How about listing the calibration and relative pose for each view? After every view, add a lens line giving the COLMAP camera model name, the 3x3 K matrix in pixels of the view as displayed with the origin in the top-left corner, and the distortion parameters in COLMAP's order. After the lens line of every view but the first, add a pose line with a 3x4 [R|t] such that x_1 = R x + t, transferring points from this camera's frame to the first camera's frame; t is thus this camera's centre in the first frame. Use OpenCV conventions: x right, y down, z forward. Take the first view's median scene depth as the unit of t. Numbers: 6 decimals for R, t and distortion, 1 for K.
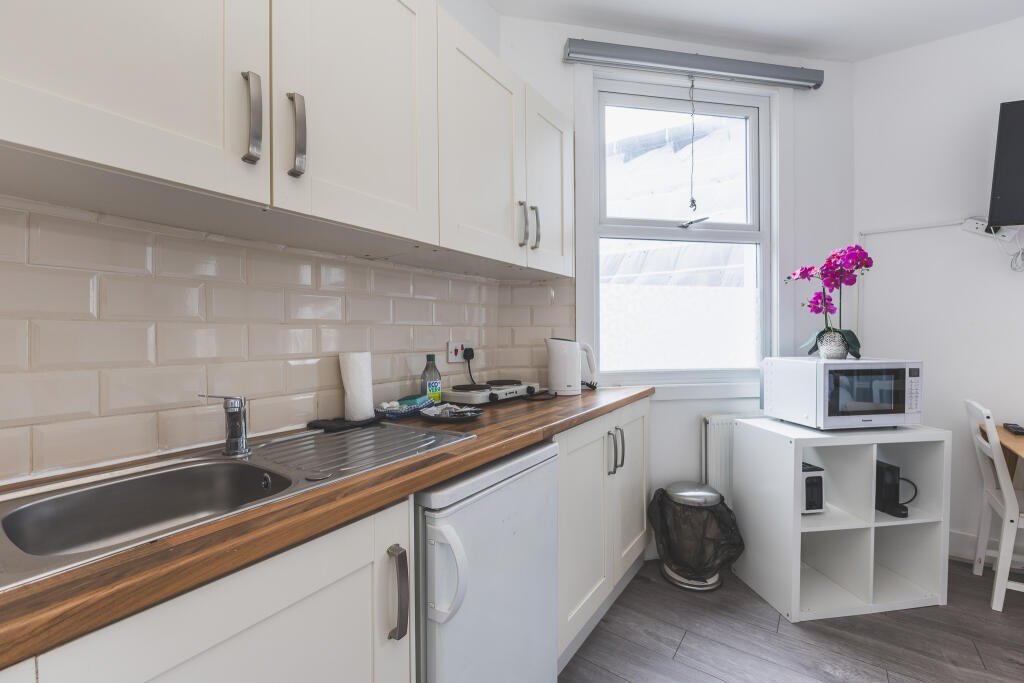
lens RADIAL K [[440.4, 0, 511.6], [0, 440.4, 339.1], [0, 0, 1]] dist [-0.013080, -0.000108]
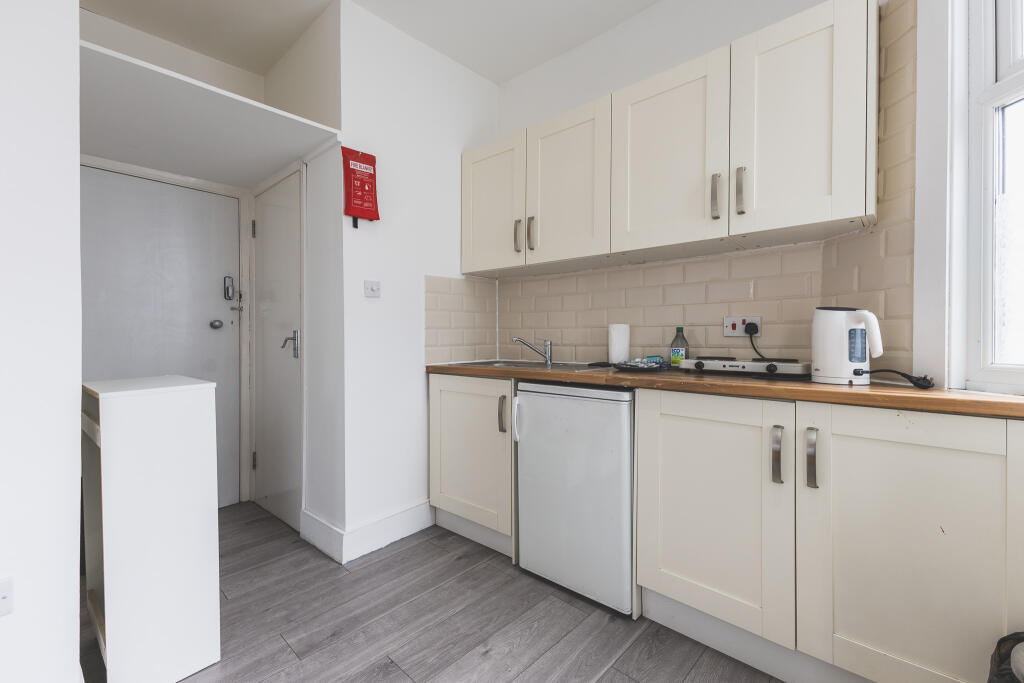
lens RADIAL K [[440.0, 0, 513.5], [0, 440.0, 336.5], [0, 0, 1]] dist [0.028235, 0.000006]
pose [[-0.128469, 0.002288, -0.991711, 0.955516], [-0.008705, 0.999956, 0.003435, 0.052128], [0.991675, 0.009074, -0.128443, 0.589237]]
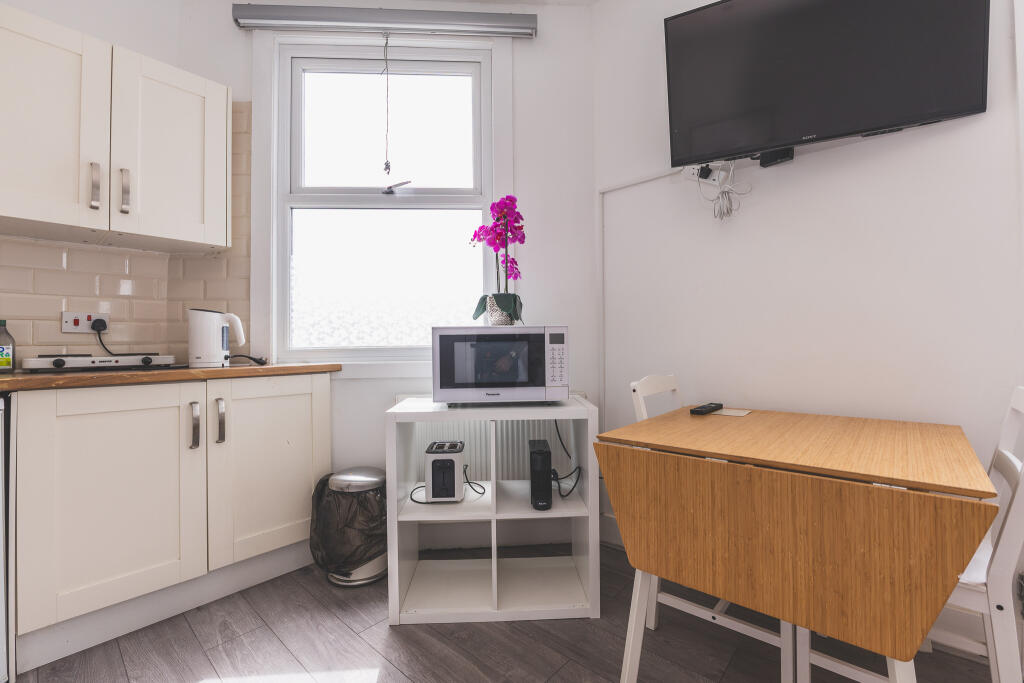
lens RADIAL K [[438.9, 0, 509.3], [0, 438.9, 338.9], [0, 0, 1]] dist [-0.023268, -0.000054]
pose [[0.994696, -0.011961, -0.102162, 0.902122], [0.009479, 0.999649, -0.024749, 0.095732], [0.102422, 0.023649, 0.994460, 0.137957]]
